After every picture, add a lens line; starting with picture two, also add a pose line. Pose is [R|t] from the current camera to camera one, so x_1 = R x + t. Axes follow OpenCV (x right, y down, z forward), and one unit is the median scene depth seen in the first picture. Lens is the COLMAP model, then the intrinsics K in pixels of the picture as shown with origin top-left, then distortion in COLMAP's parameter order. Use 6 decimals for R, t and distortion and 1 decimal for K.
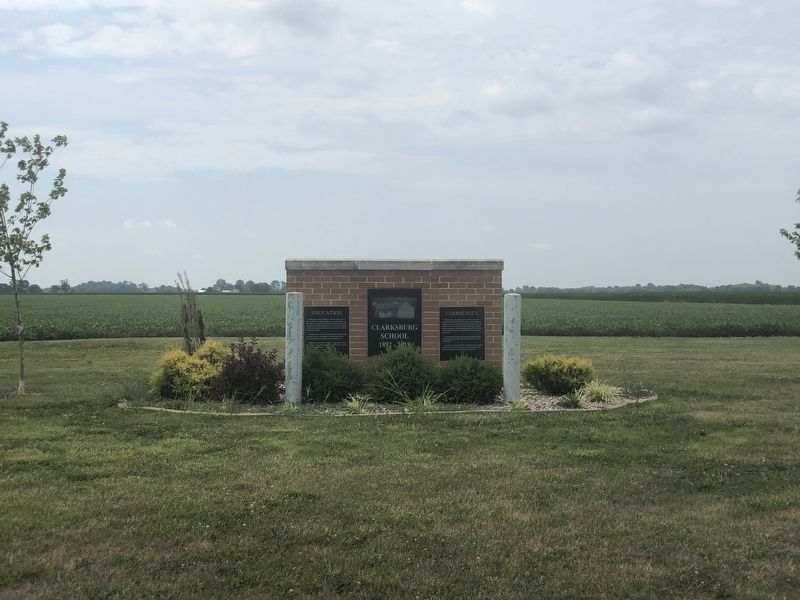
lens RADIAL K [[1265.3, 0, 400.0], [0, 1265.3, 300.0], [0, 0, 1]] dist [0.014088, 0.162005]
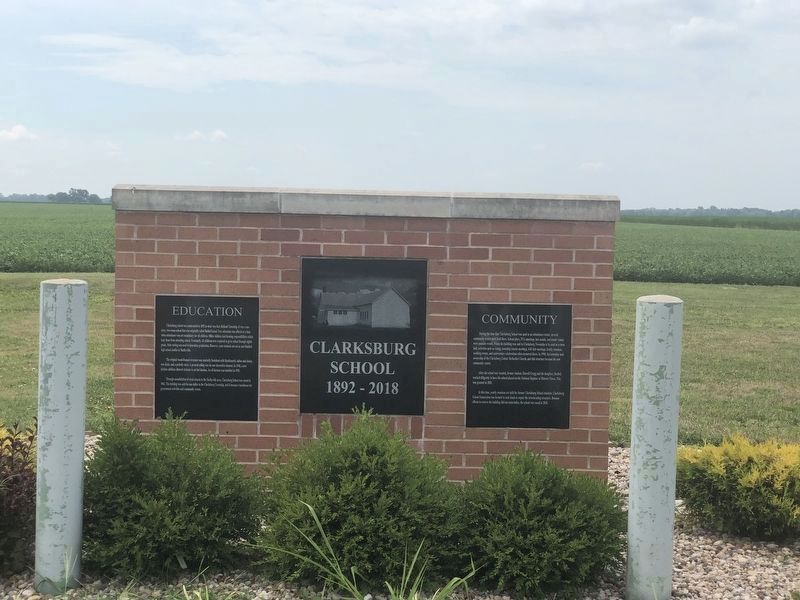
lens RADIAL K [[1265.3, 0, 400.0], [0, 1265.3, 300.0], [0, 0, 1]] dist [0.014088, 0.162005]
pose [[0.998744, 0.024397, -0.043763, 0.026995], [-0.021475, 0.997587, 0.066026, -0.023735], [0.045269, -0.065004, 0.996858, 0.569576]]
